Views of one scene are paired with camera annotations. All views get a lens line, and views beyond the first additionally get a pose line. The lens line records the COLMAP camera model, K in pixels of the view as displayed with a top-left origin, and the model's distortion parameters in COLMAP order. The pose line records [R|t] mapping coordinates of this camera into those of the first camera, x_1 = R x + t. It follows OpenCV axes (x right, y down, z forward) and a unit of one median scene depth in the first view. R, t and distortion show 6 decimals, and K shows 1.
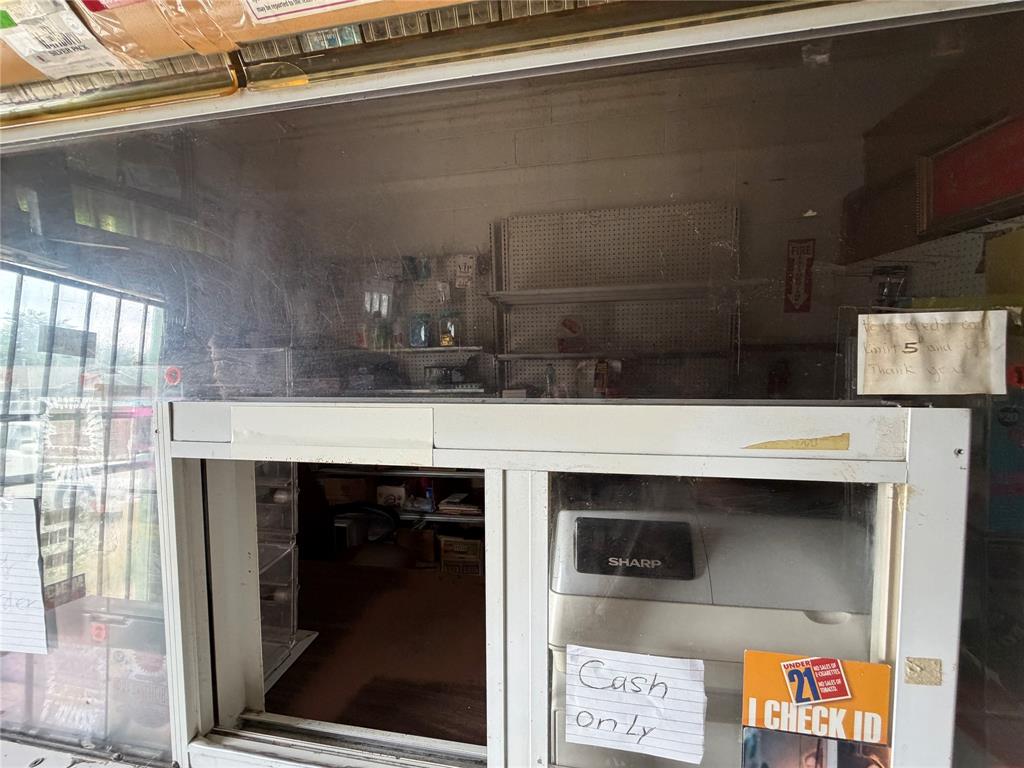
lens RADIAL K [[408.1, 0, 507.6], [0, 408.1, 385.3], [0, 0, 1]] dist [0.000186, -0.000248]
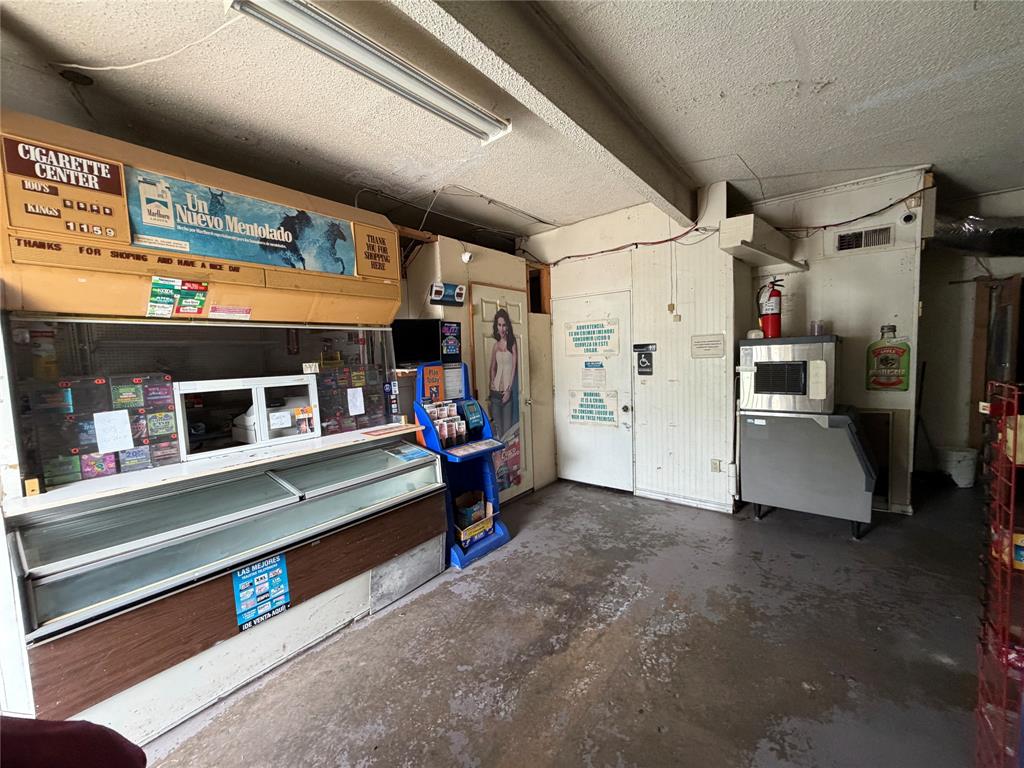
lens RADIAL K [[408.1, 0, 507.6], [0, 408.1, 385.3], [0, 0, 1]] dist [0.000186, -0.000248]
pose [[0.481477, -0.079933, 0.872806, -3.818568], [0.087771, 0.995224, 0.042726, 0.241031], [-0.872053, 0.056035, 0.486193, -5.734829]]
